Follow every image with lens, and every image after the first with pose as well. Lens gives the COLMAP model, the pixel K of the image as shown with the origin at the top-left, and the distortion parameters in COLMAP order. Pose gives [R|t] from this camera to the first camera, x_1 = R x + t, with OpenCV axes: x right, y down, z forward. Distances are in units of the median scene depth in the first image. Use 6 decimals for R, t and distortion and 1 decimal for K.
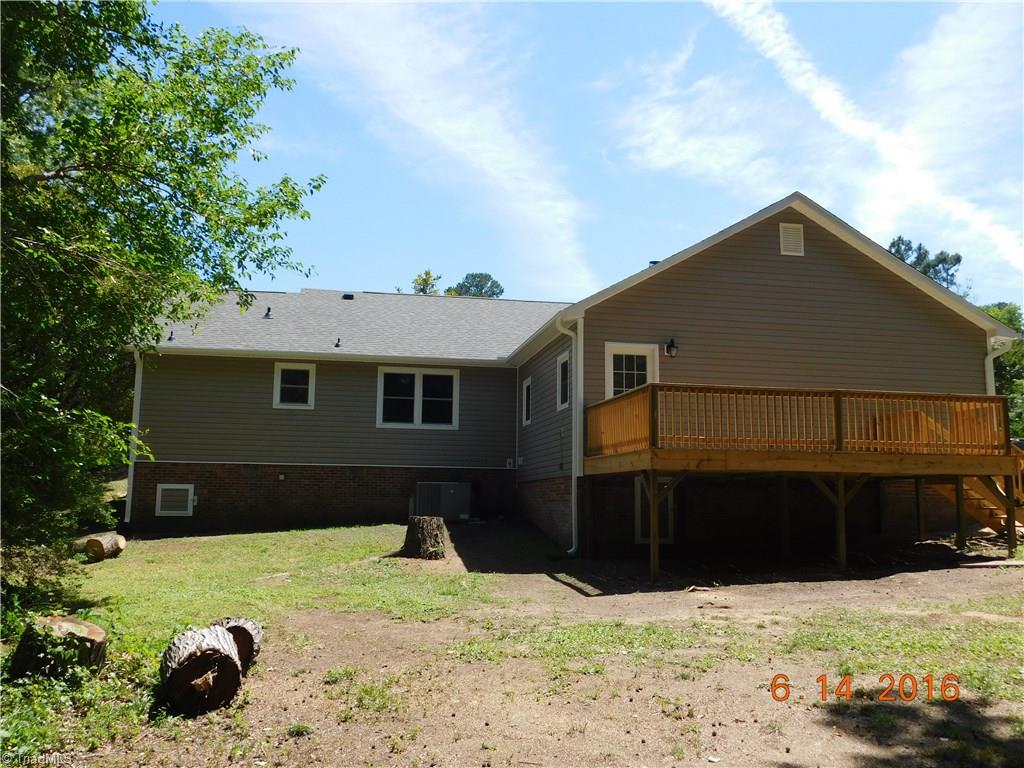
lens RADIAL K [[880.1, 0, 512.6], [0, 880.1, 385.9], [0, 0, 1]] dist [-0.036630, -0.002603]
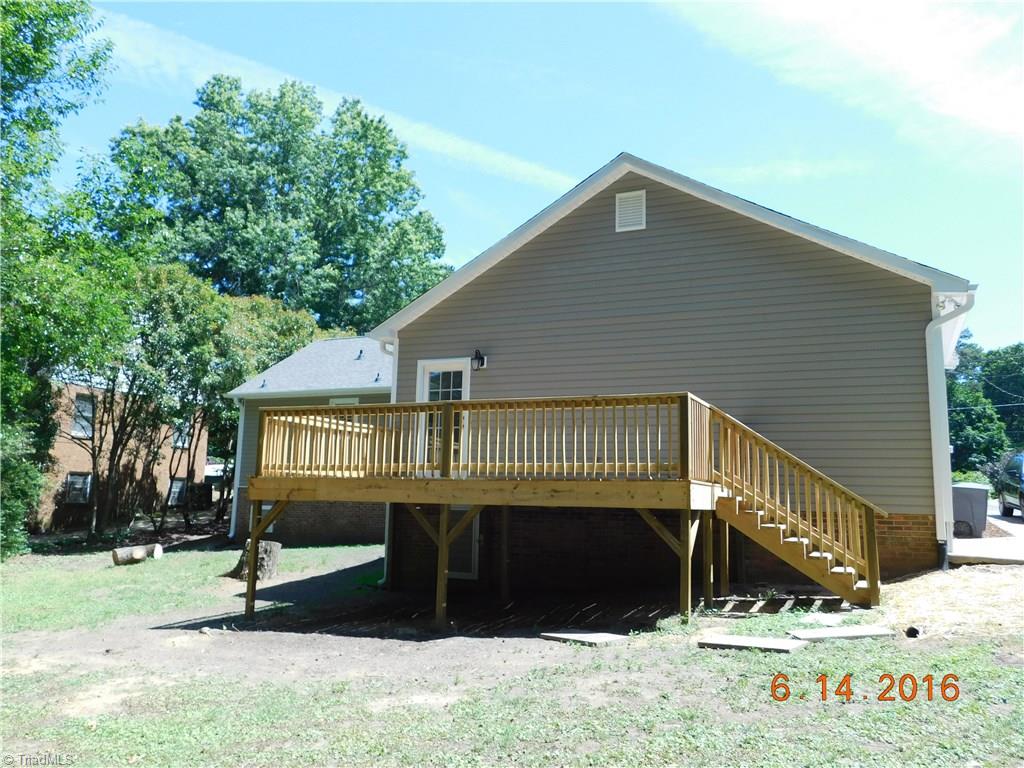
lens RADIAL K [[829.1, 0, 511.8], [0, 829.1, 379.4], [0, 0, 1]] dist [-0.022285, 0.023117]
pose [[0.811443, -0.079718, -0.578969, 0.695808], [0.061715, 0.996803, -0.050754, 0.021374], [0.581164, 0.005453, 0.813768, 0.329792]]
